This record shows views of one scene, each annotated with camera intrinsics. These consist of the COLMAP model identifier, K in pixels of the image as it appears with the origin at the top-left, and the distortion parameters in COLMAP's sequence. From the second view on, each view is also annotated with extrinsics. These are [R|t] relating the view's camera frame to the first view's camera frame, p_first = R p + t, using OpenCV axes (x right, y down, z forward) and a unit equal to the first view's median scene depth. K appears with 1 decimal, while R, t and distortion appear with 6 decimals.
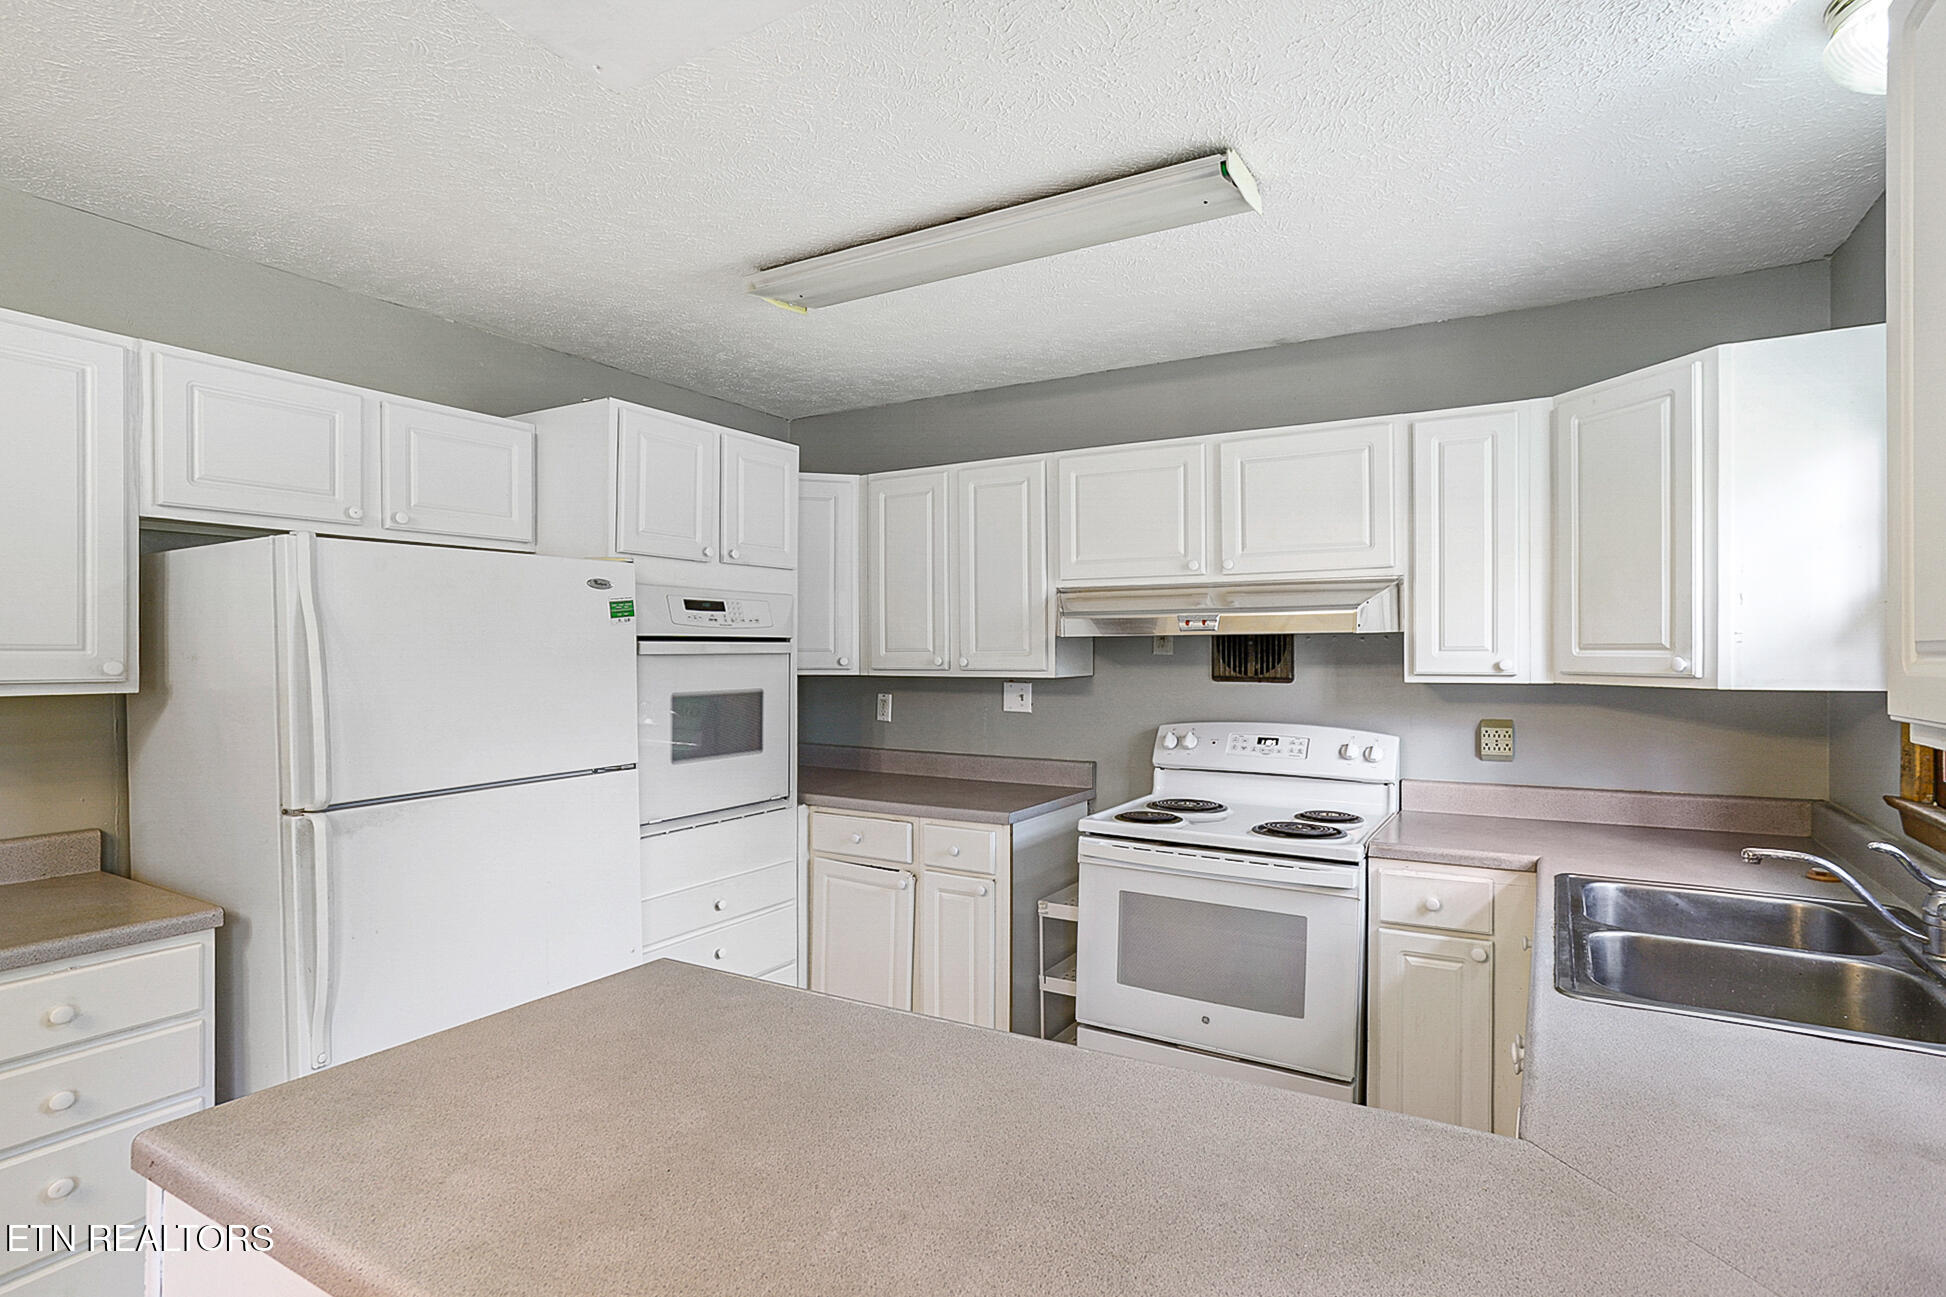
lens RADIAL K [[976.3, 0, 993.8], [0, 976.3, 660.1], [0, 0, 1]] dist [-0.063577, 0.051904]
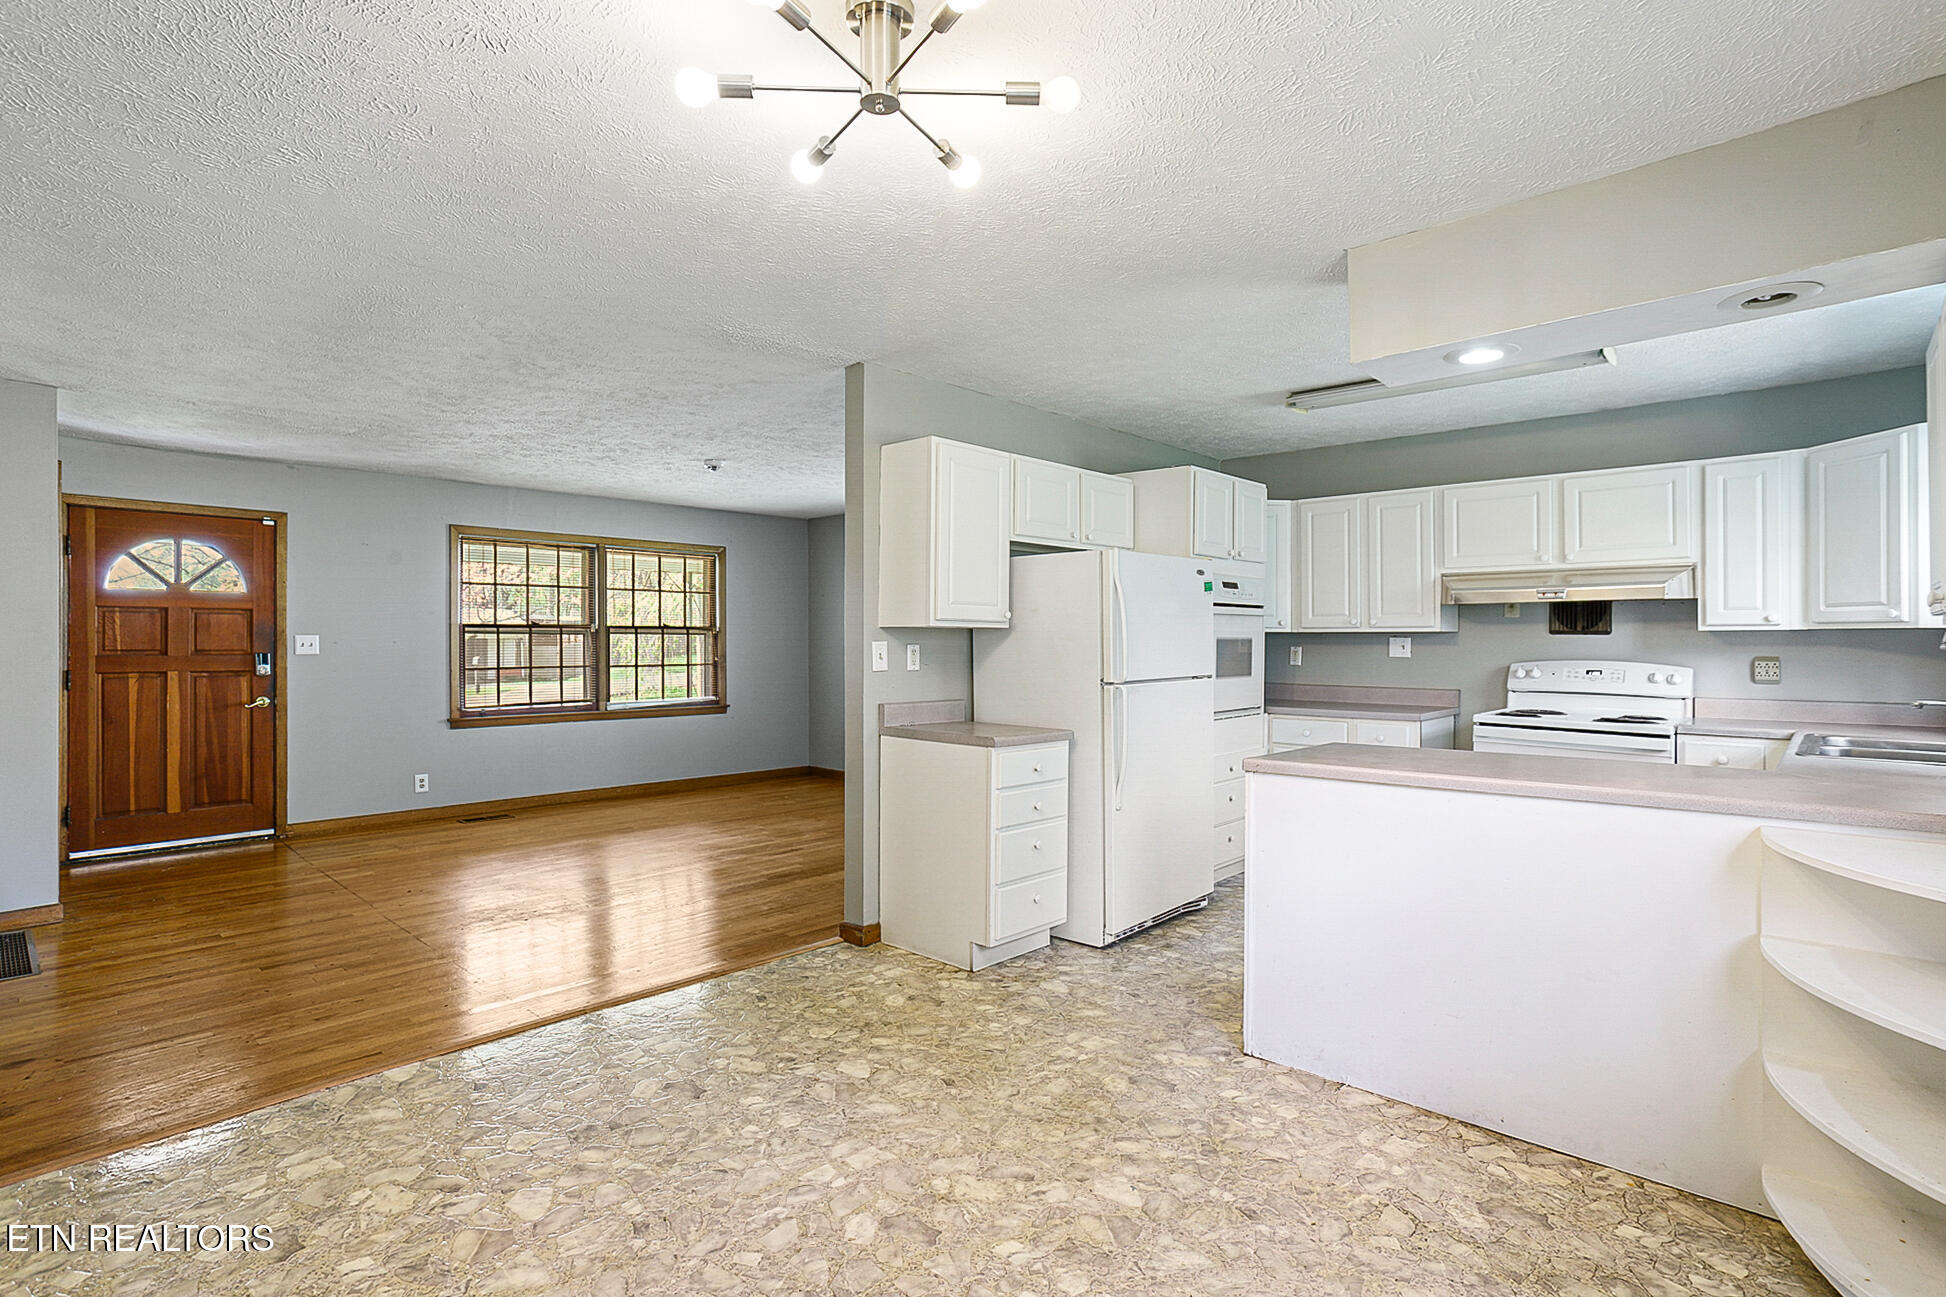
lens RADIAL K [[959.1, 0, 994.7], [0, 959.1, 634.7], [0, 0, 1]] dist [-0.045019, 0.027328]
pose [[0.978067, 0.002139, -0.208279, -0.347612], [-0.005050, 0.999897, -0.013447, 0.052376], [0.208229, 0.014204, 0.977977, -0.684273]]
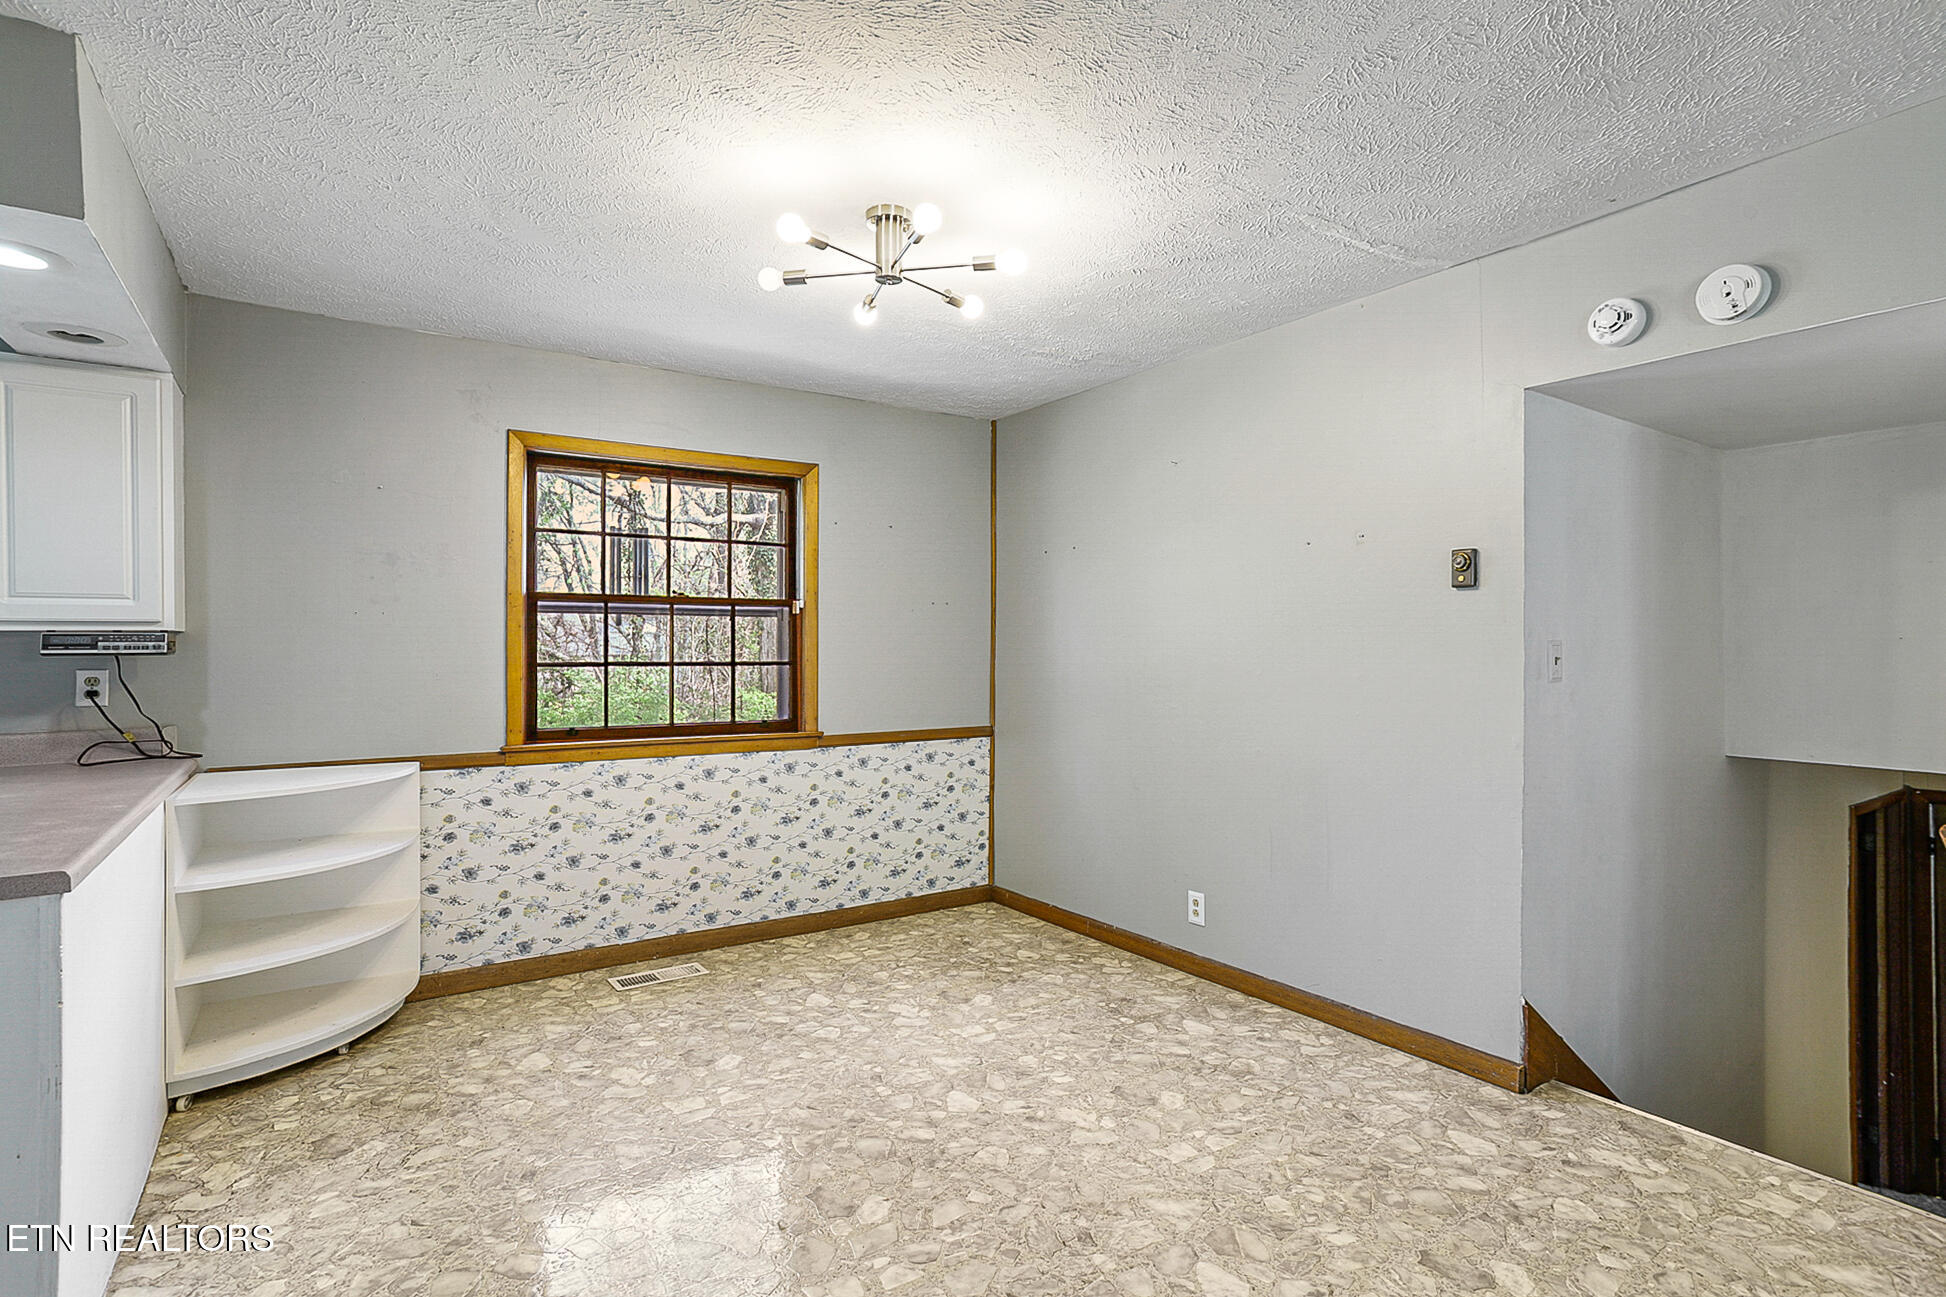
lens RADIAL K [[949.6, 0, 986.2], [0, 949.6, 652.7], [0, 0, 1]] dist [-0.077990, 0.042251]
pose [[-0.906870, 0.001769, 0.421408, -0.954433], [0.005295, 0.999960, 0.007197, 0.047910], [-0.421378, 0.008758, -0.906843, 0.563104]]
